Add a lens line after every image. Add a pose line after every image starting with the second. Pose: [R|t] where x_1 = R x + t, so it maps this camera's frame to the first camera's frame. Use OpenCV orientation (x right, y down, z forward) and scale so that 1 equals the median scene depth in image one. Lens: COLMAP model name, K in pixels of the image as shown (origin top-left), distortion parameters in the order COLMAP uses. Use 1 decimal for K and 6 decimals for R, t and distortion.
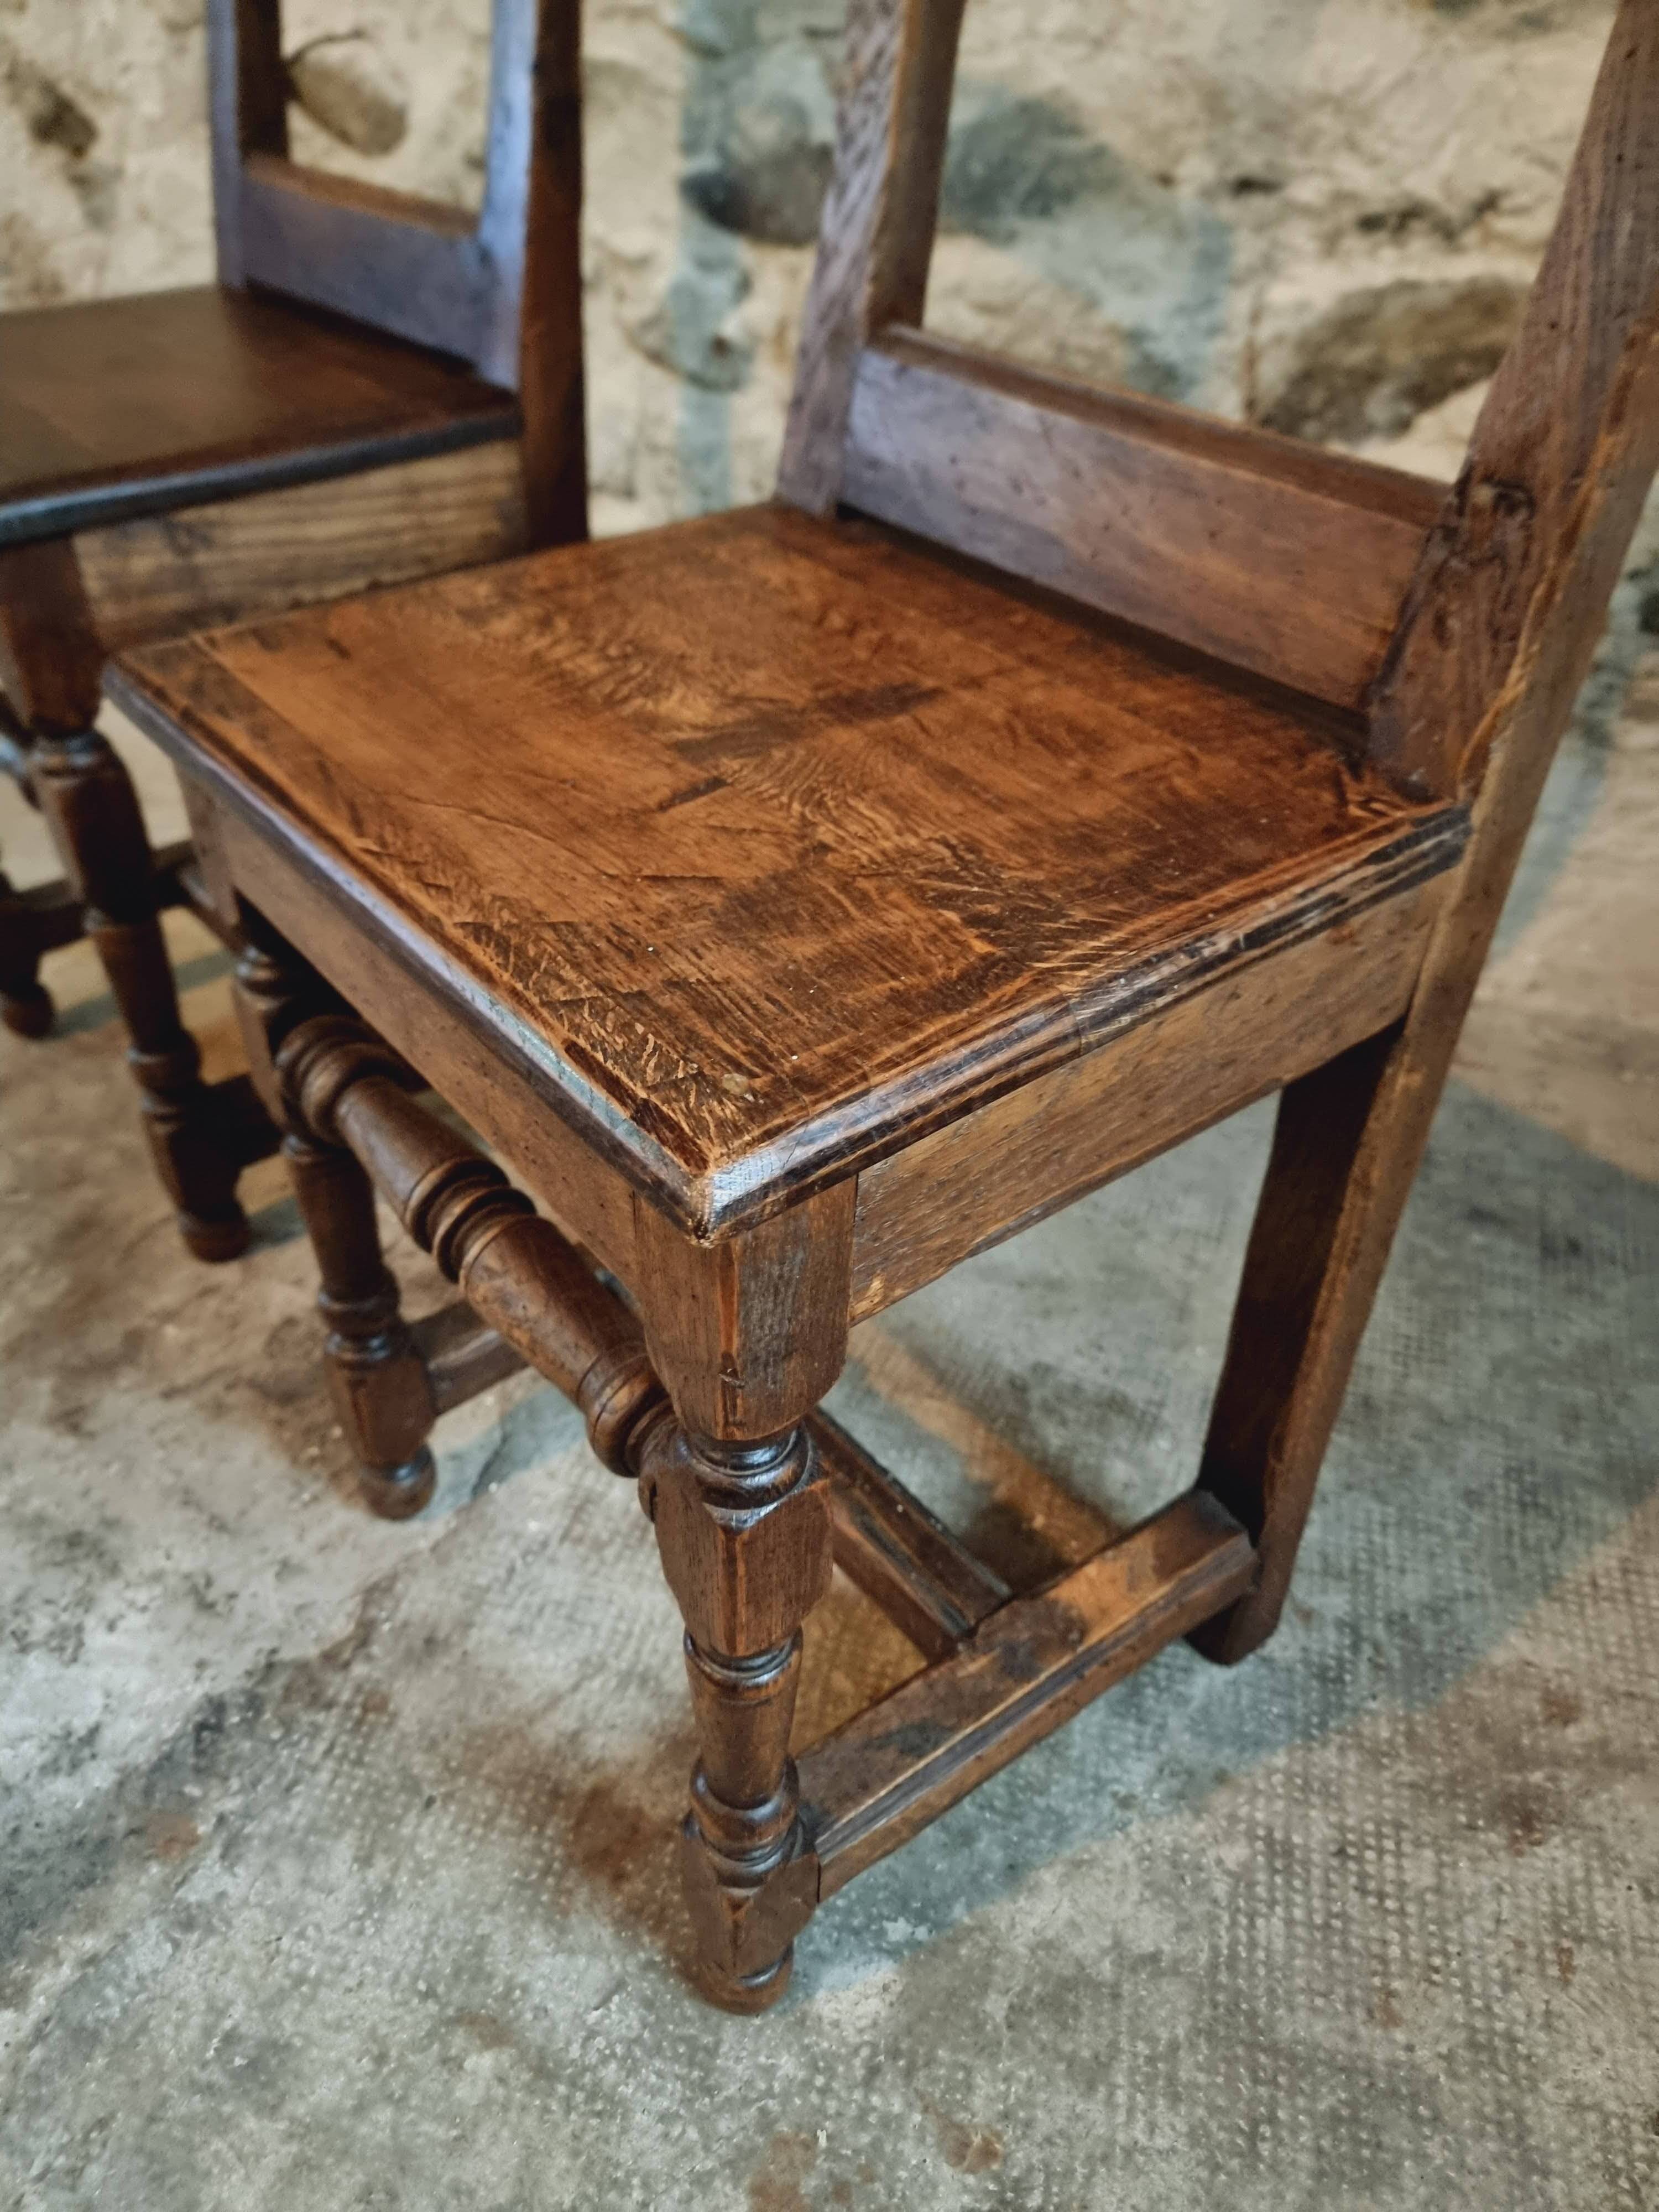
lens RADIAL K [[1577.1, 0, 796.7], [0, 1577.1, 1117.4], [0, 0, 1]] dist [0.033258, -0.031676]
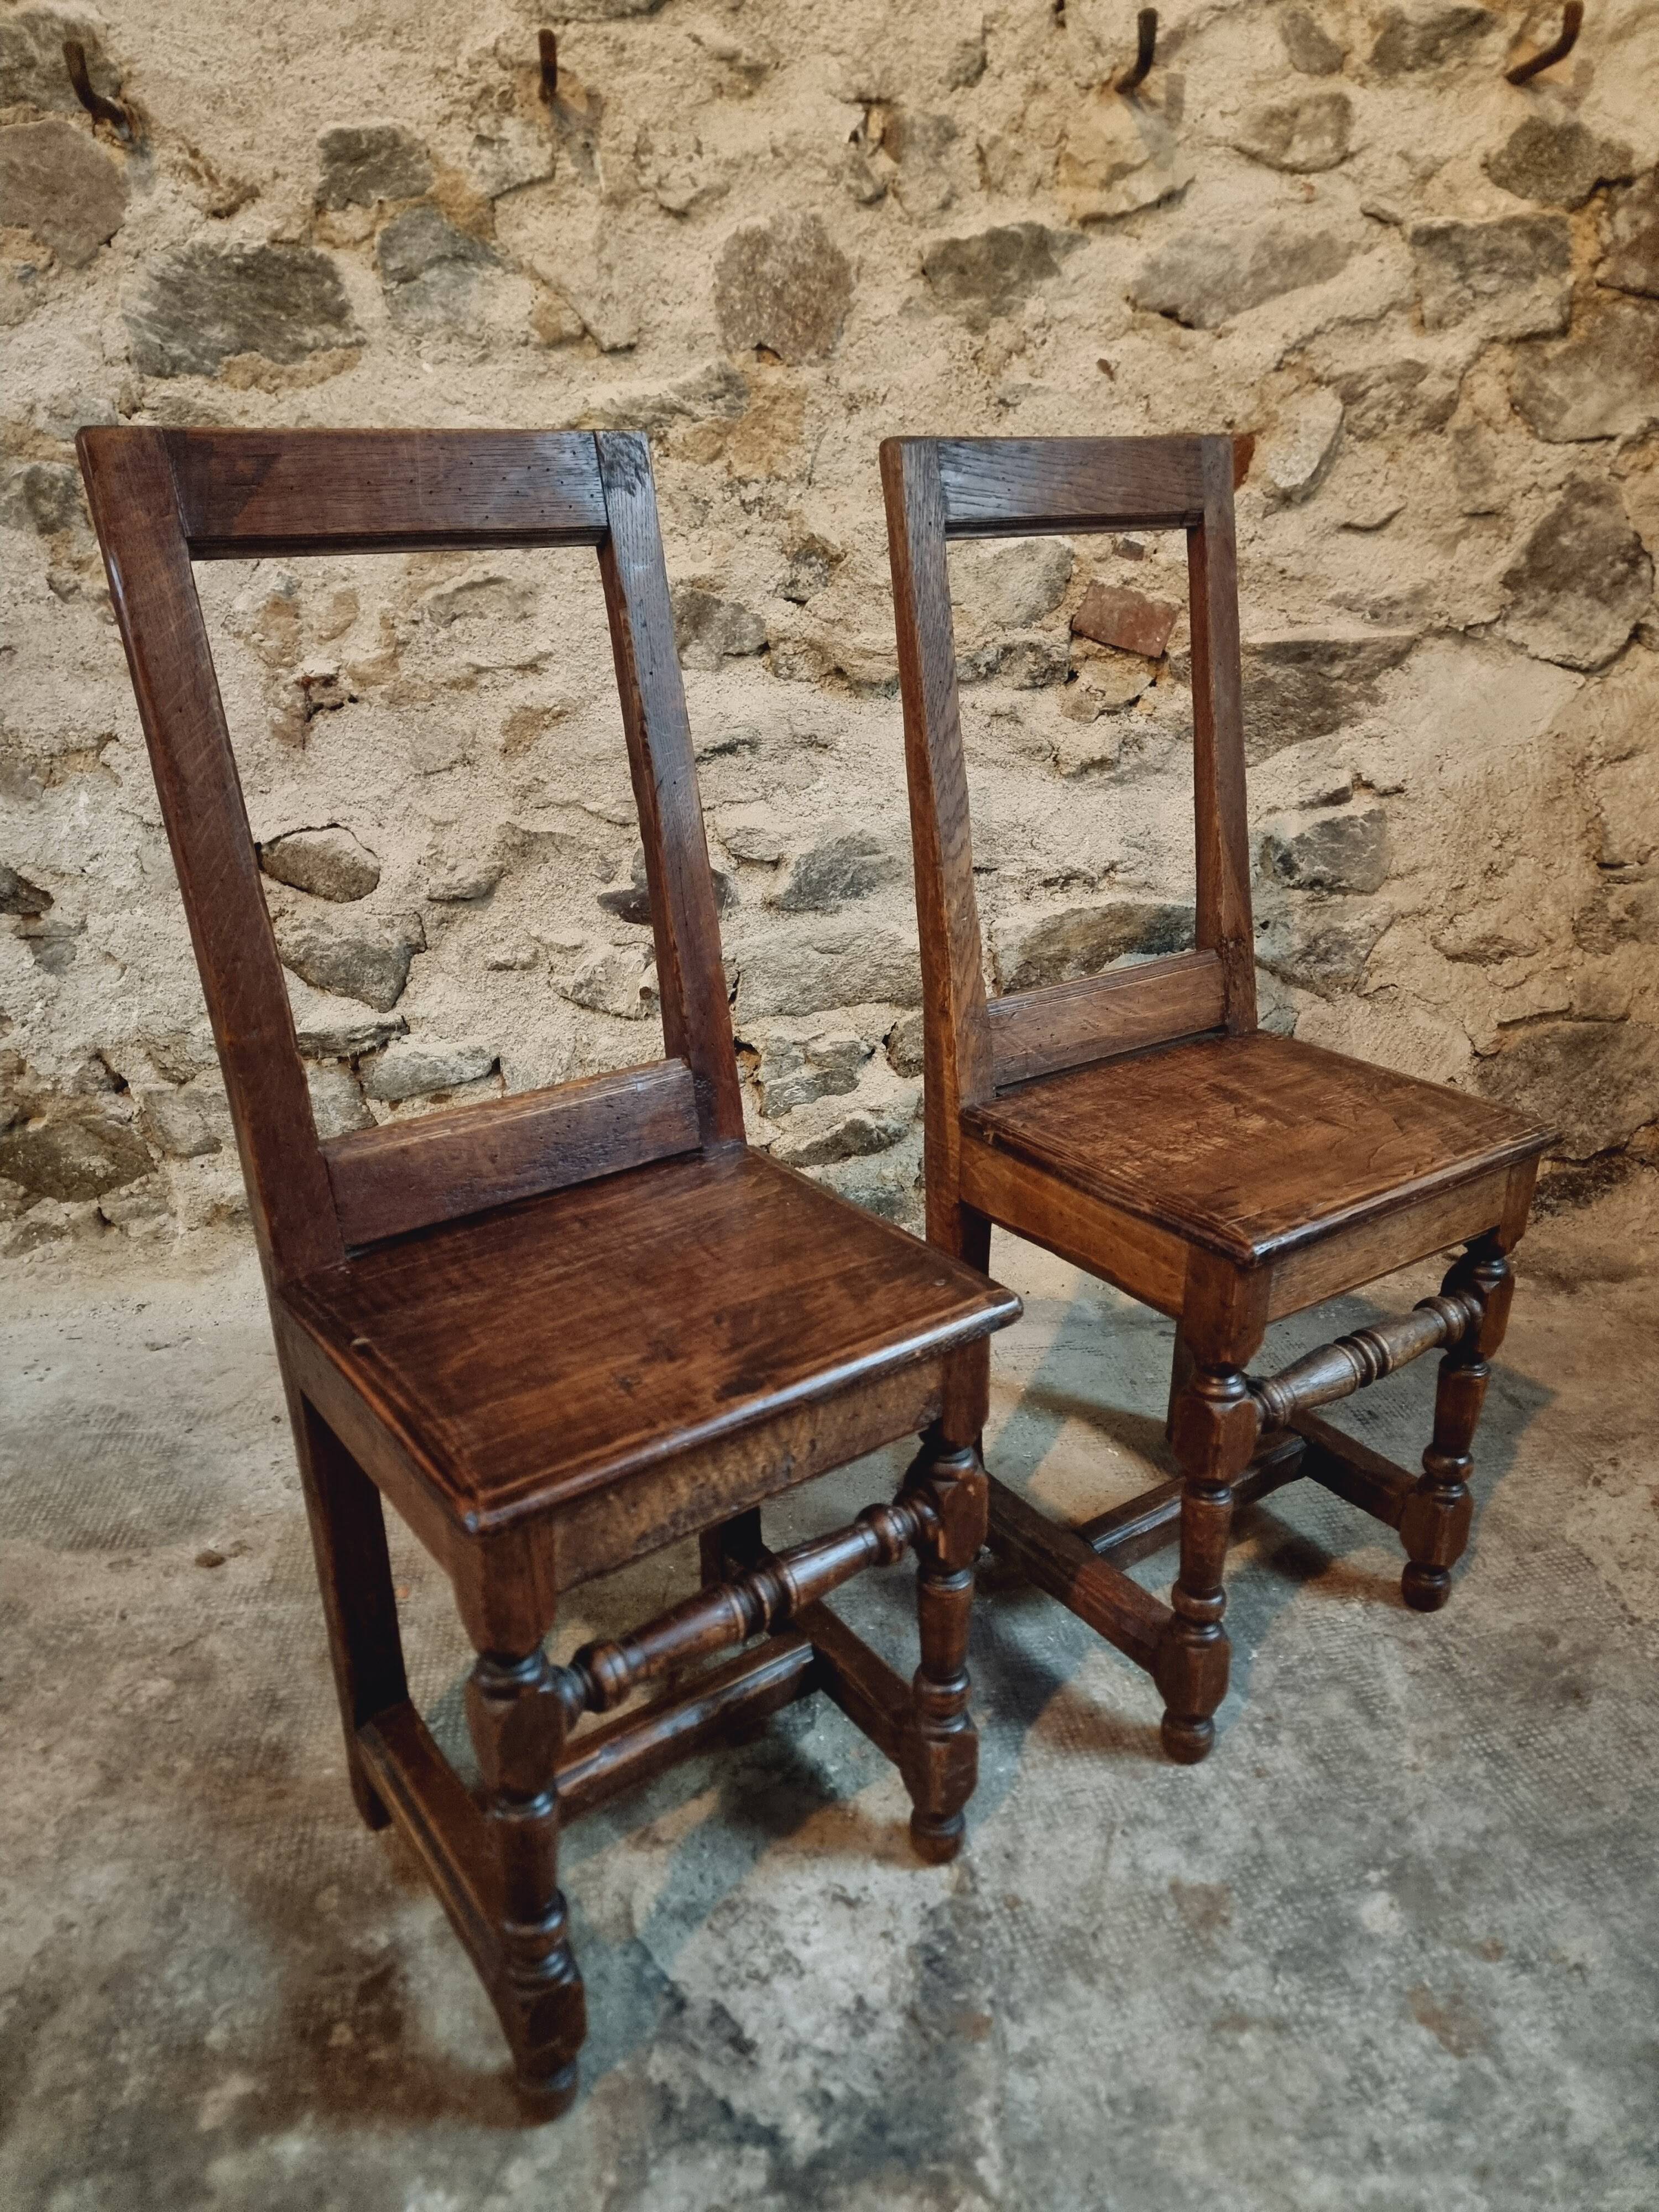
lens RADIAL K [[1537.2, 0, 820.5], [0, 1537.2, 1124.9], [0, 0, 1]] dist [0.076403, -0.070415]
pose [[0.877482, -0.190798, 0.440024, -0.997848], [0.301895, 0.932631, -0.197633, -0.082042], [-0.372672, 0.306261, 0.875968, -0.473219]]
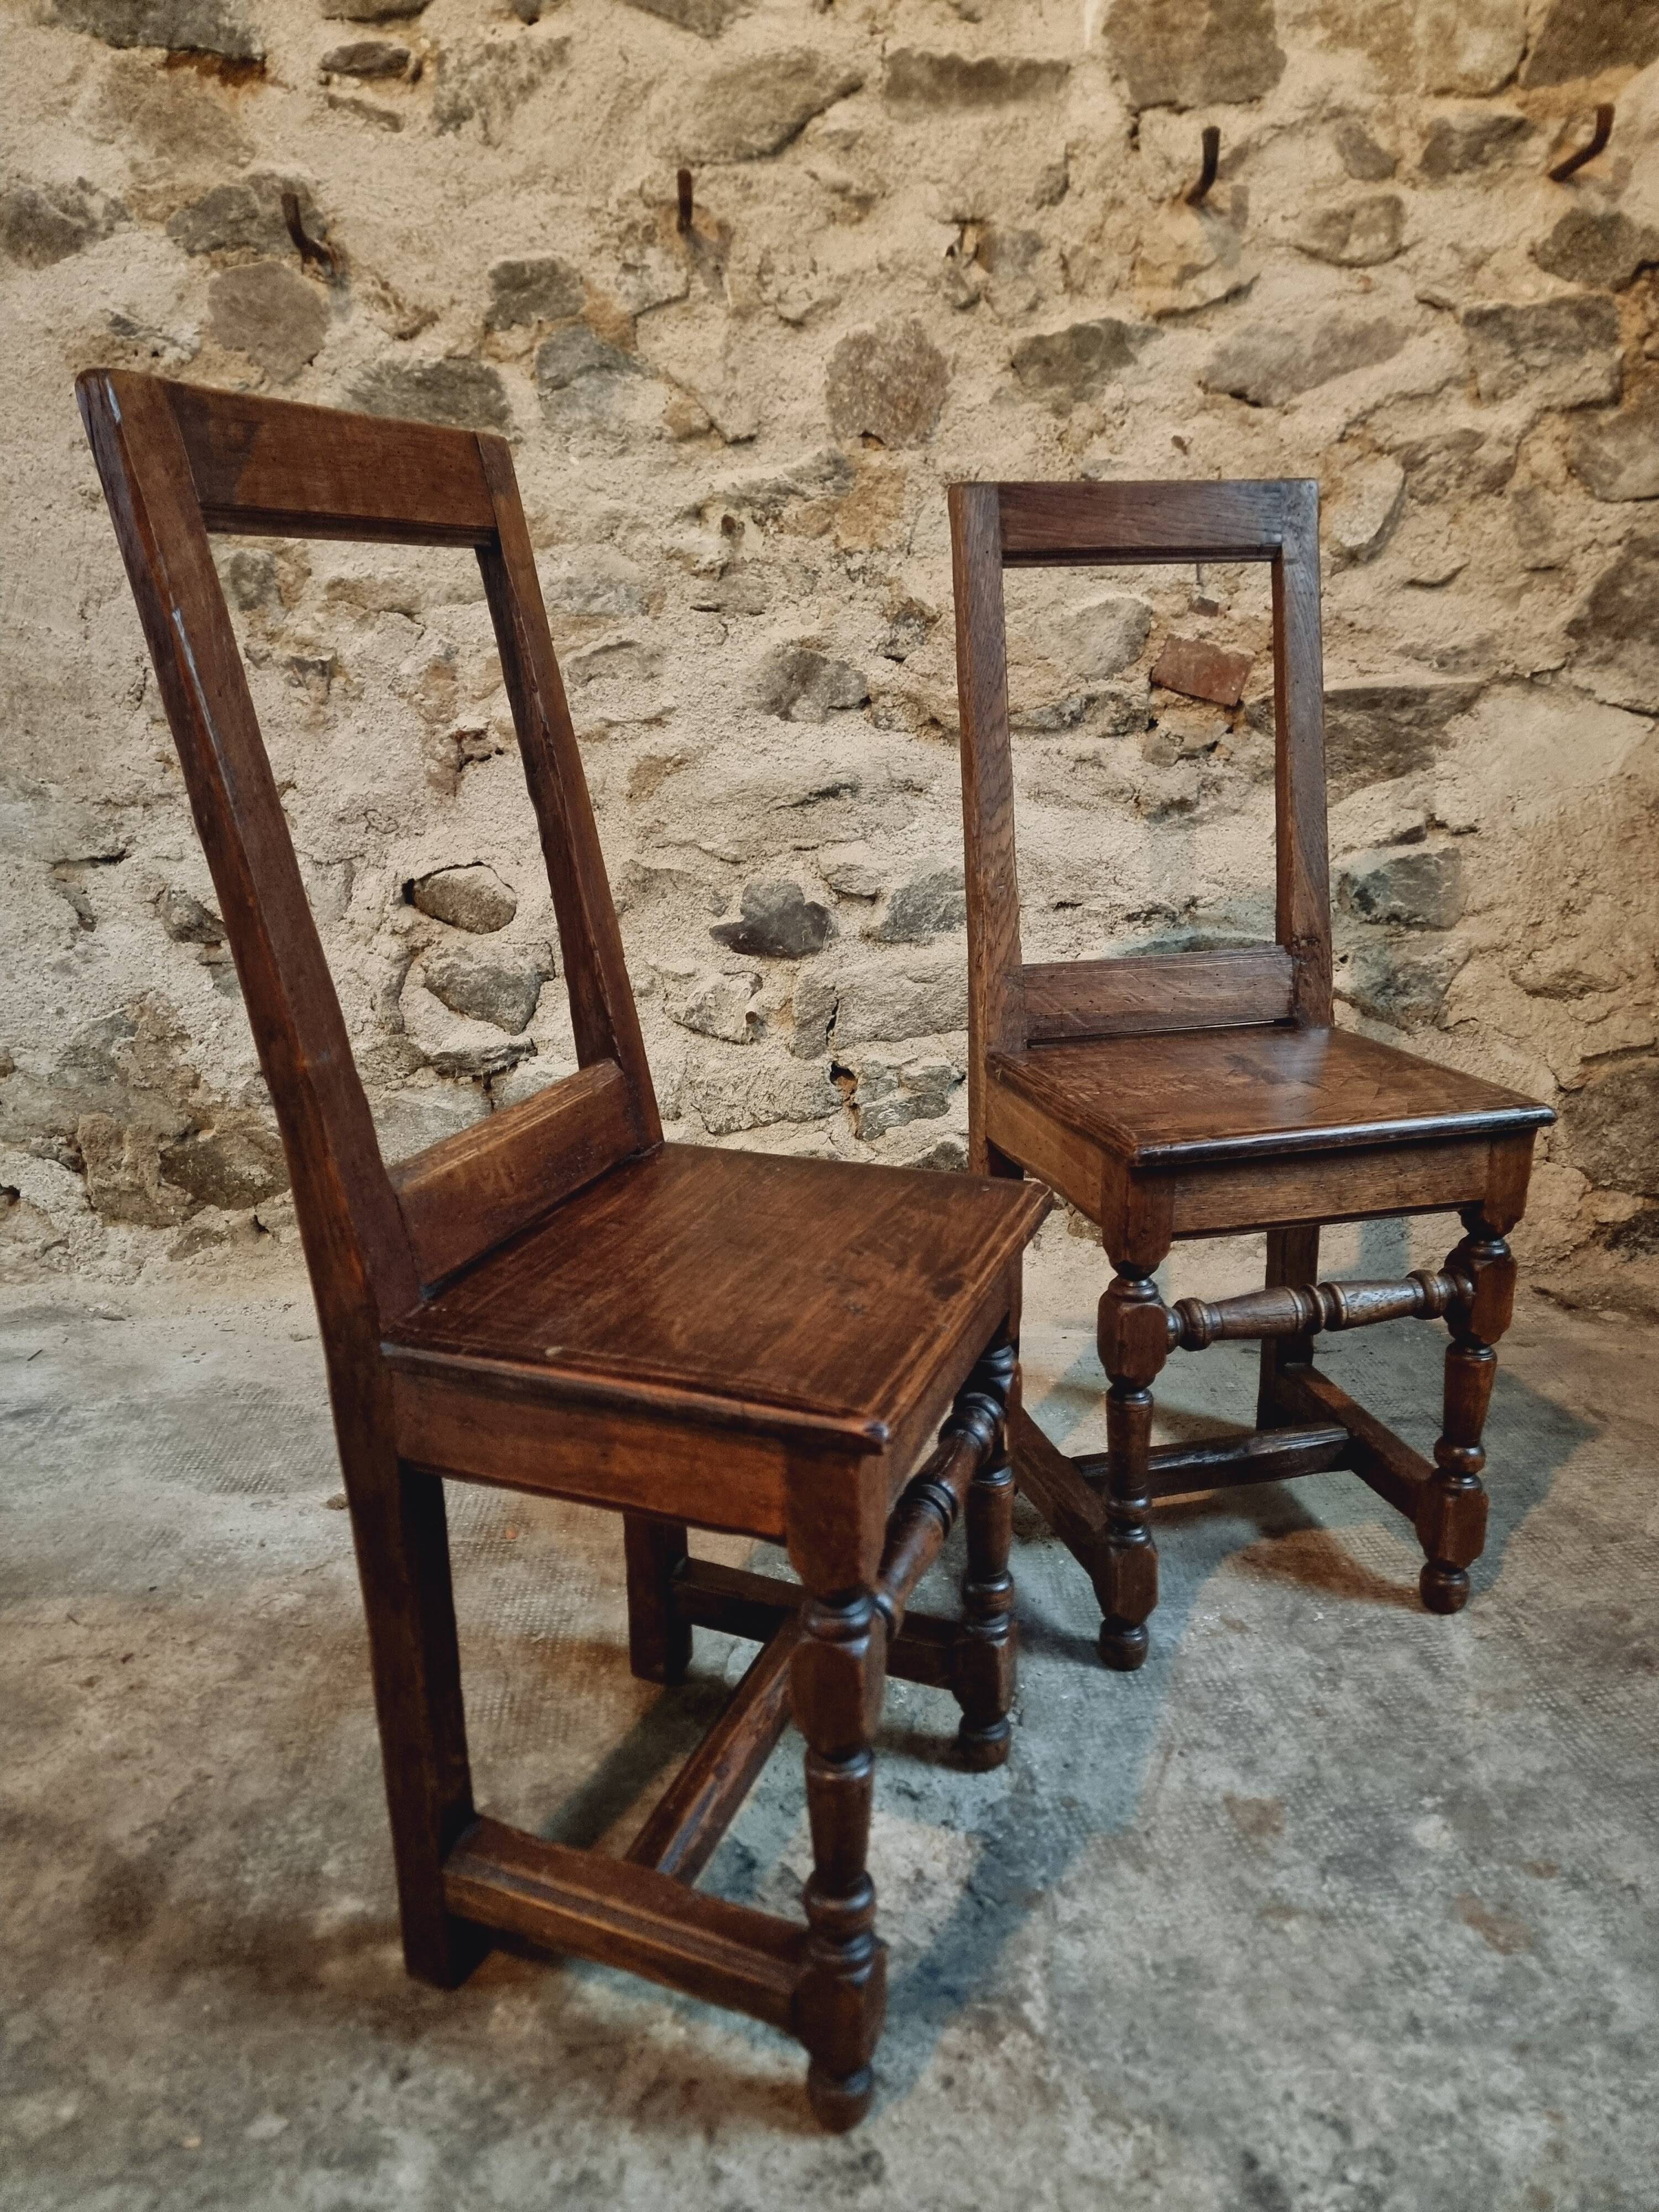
lens RADIAL K [[1538.1, 0, 802.1], [0, 1538.1, 1124.7], [0, 0, 1]] dist [0.077386, -0.072069]
pose [[0.917137, -0.136915, 0.374318, -1.062465], [0.263644, 0.912729, -0.312119, 0.182274], [-0.298917, 0.384942, 0.873194, -0.556622]]
